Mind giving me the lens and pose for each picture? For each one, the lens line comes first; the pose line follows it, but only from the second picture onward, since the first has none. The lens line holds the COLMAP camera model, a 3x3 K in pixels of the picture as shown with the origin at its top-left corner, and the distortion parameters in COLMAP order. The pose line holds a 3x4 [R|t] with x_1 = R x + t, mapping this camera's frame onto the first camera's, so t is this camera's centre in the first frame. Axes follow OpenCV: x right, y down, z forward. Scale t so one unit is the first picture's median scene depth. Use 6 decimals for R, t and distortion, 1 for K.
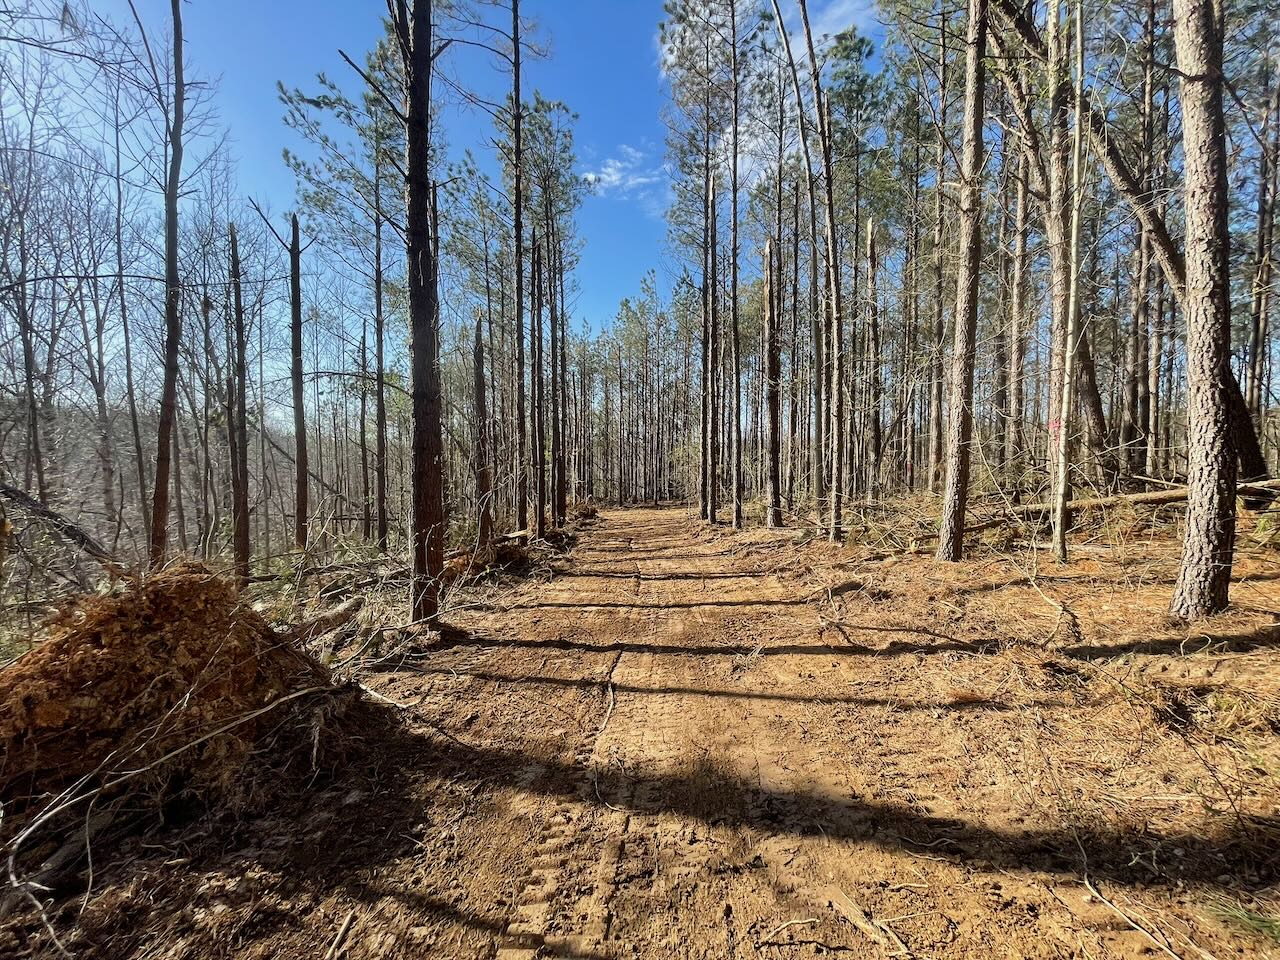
lens RADIAL K [[525.1, 0, 637.9], [0, 525.1, 477.6], [0, 0, 1]] dist [-0.000628, -0.000886]
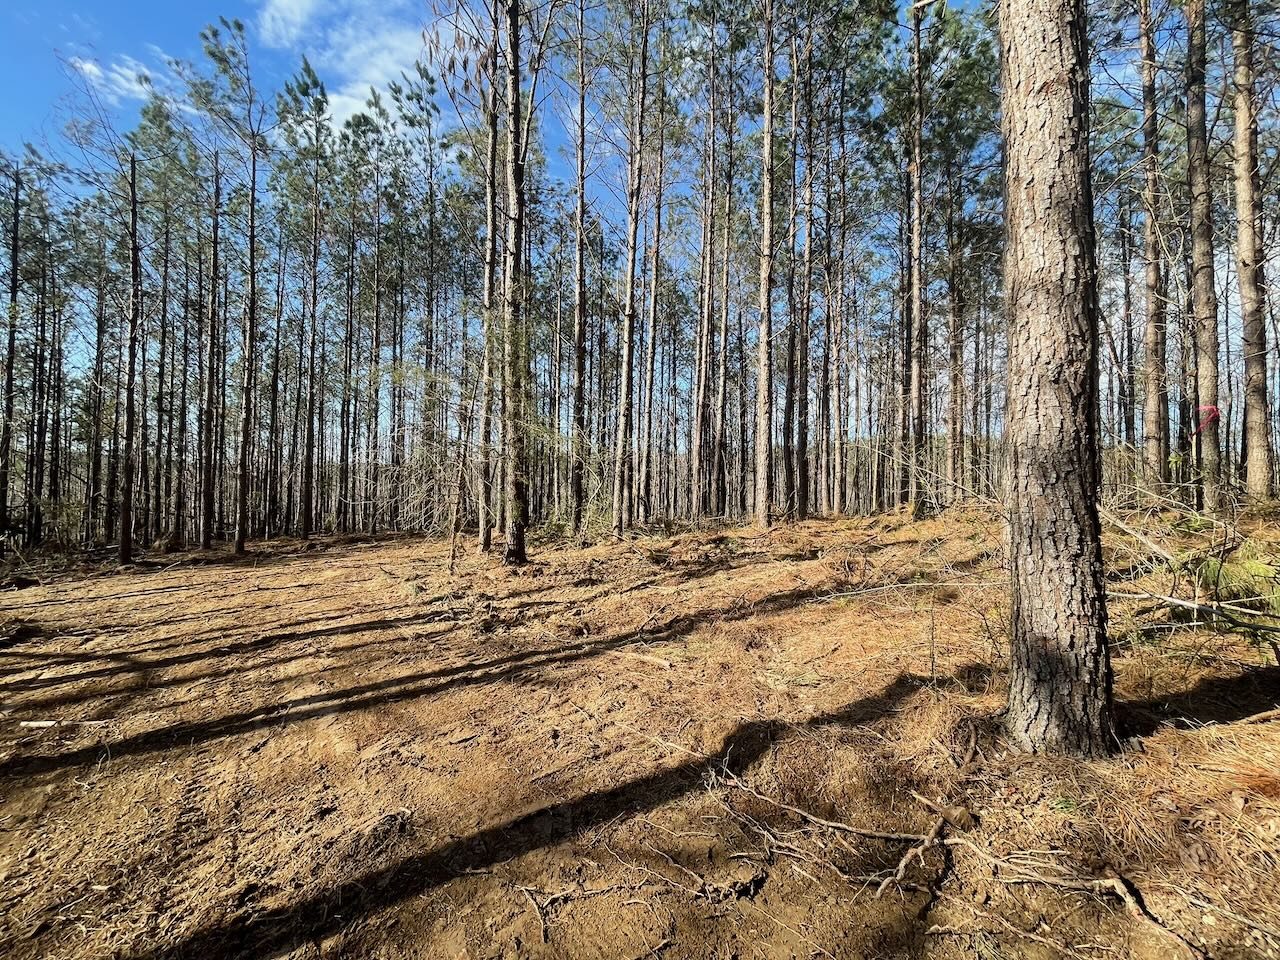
lens RADIAL K [[525.1, 0, 643.4], [0, 525.1, 479.9], [0, 0, 1]] dist [-0.000628, -0.000886]
pose [[0.745582, 0.013768, 0.666271, -0.007373], [0.017901, 0.999012, -0.040675, 0.019691], [-0.666173, 0.042254, 0.744599, 0.562741]]
